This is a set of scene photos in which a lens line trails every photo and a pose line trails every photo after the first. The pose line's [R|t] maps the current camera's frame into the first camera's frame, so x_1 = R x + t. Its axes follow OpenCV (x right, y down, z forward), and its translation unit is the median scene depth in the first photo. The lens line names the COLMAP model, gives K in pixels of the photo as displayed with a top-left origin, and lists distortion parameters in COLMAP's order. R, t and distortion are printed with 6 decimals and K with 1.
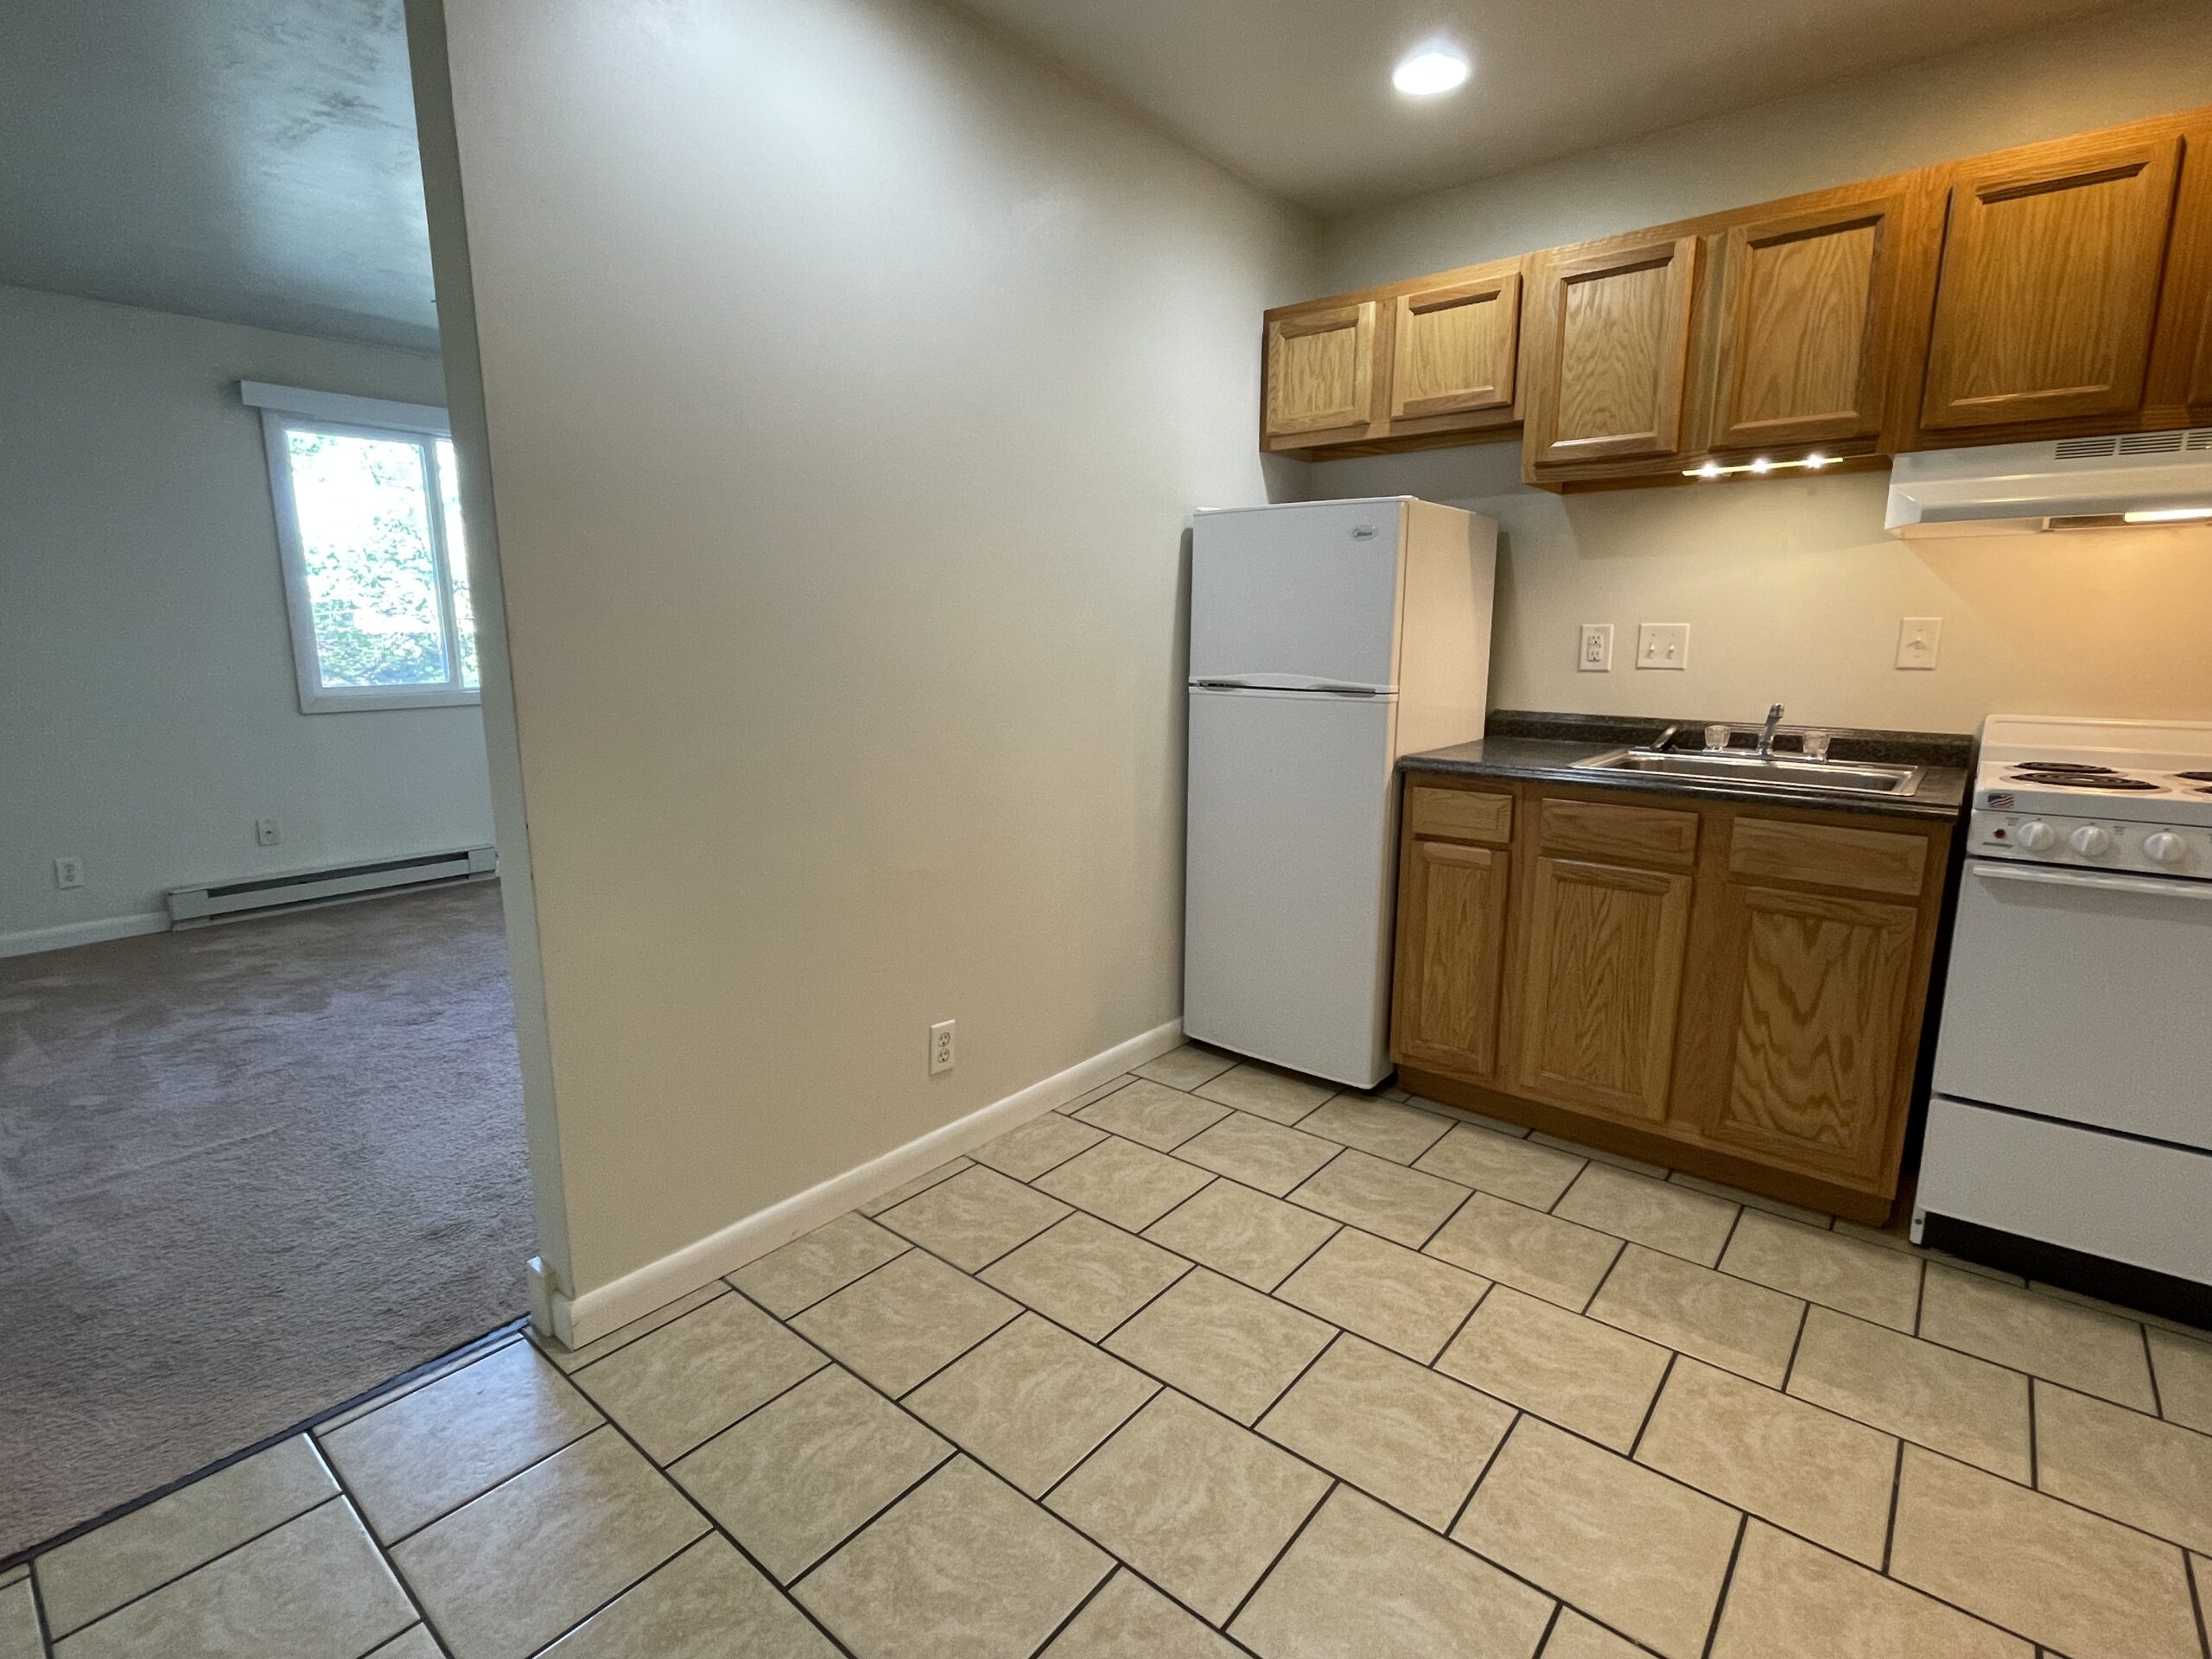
lens RADIAL K [[1059.6, 0, 1107.0], [0, 1059.6, 828.3], [0, 0, 1]] dist [0.000079, -0.001407]
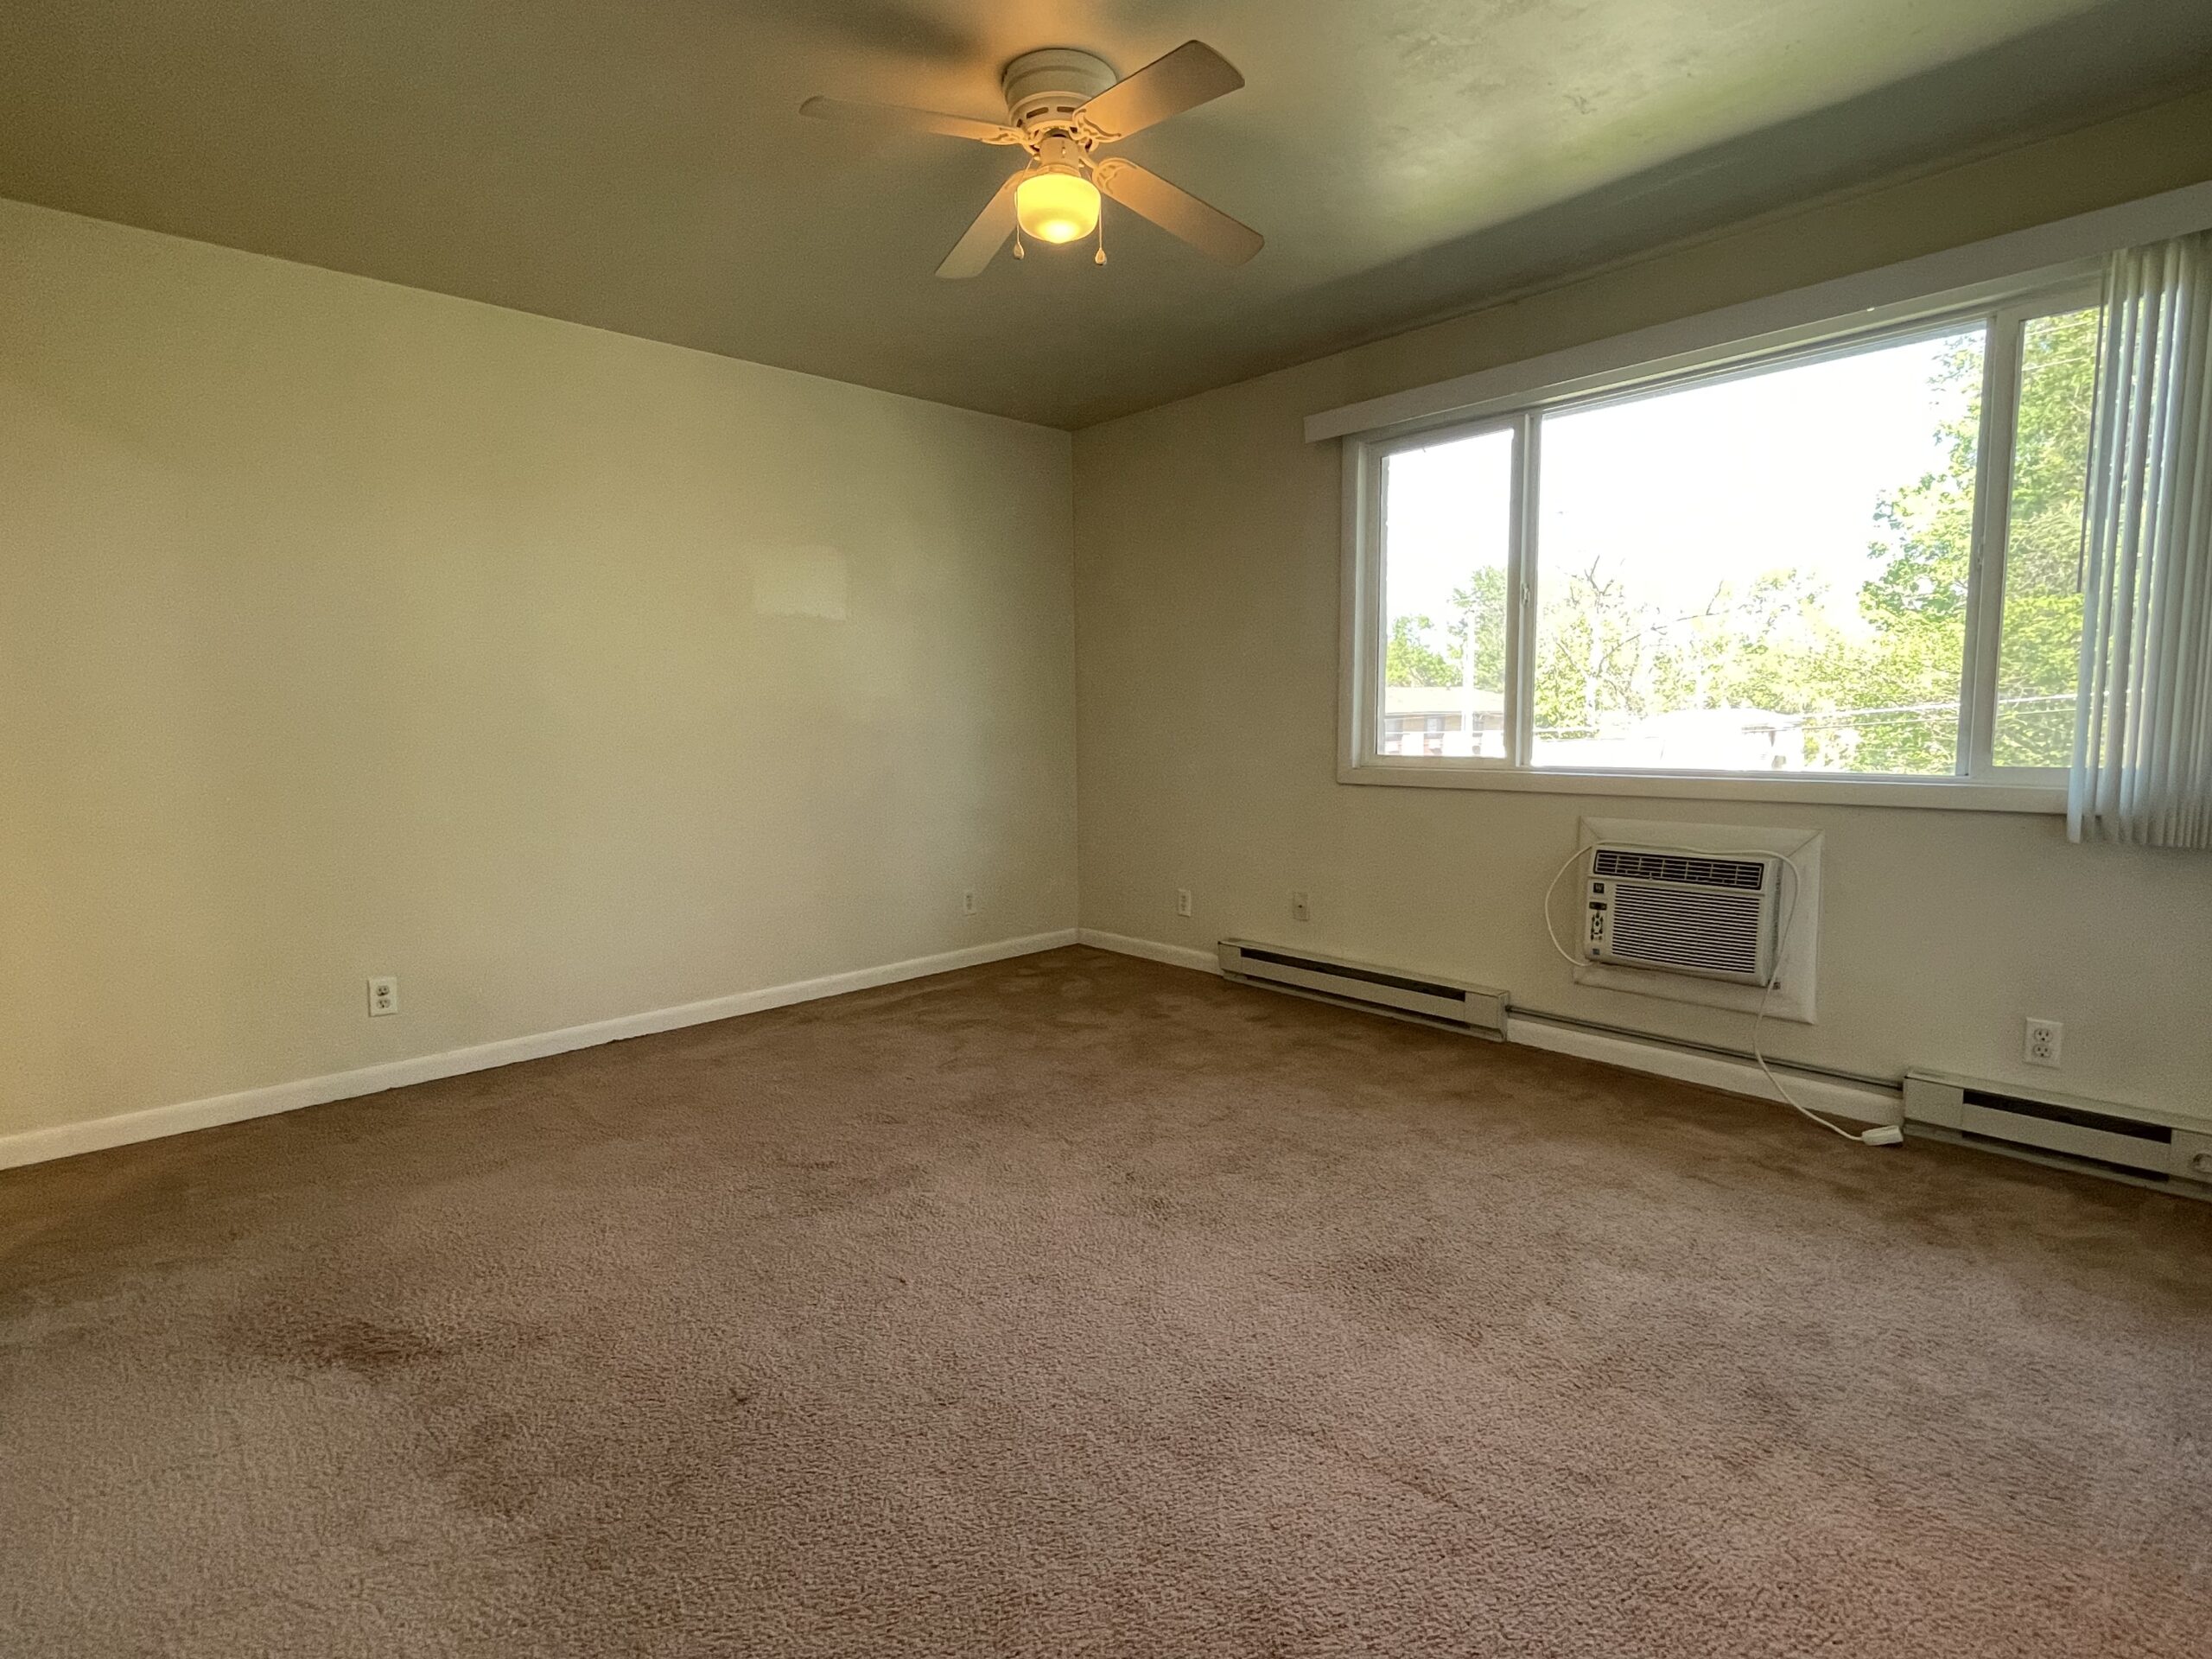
lens RADIAL K [[1059.6, 0, 1106.8], [0, 1059.6, 834.0], [0, 0, 1]] dist [0.000079, -0.001407]
pose [[-0.118338, 0.113829, -0.986427, 0.153970], [-0.177116, 0.975057, 0.133765, -0.175902], [0.977050, 0.190542, -0.095226, 1.059396]]
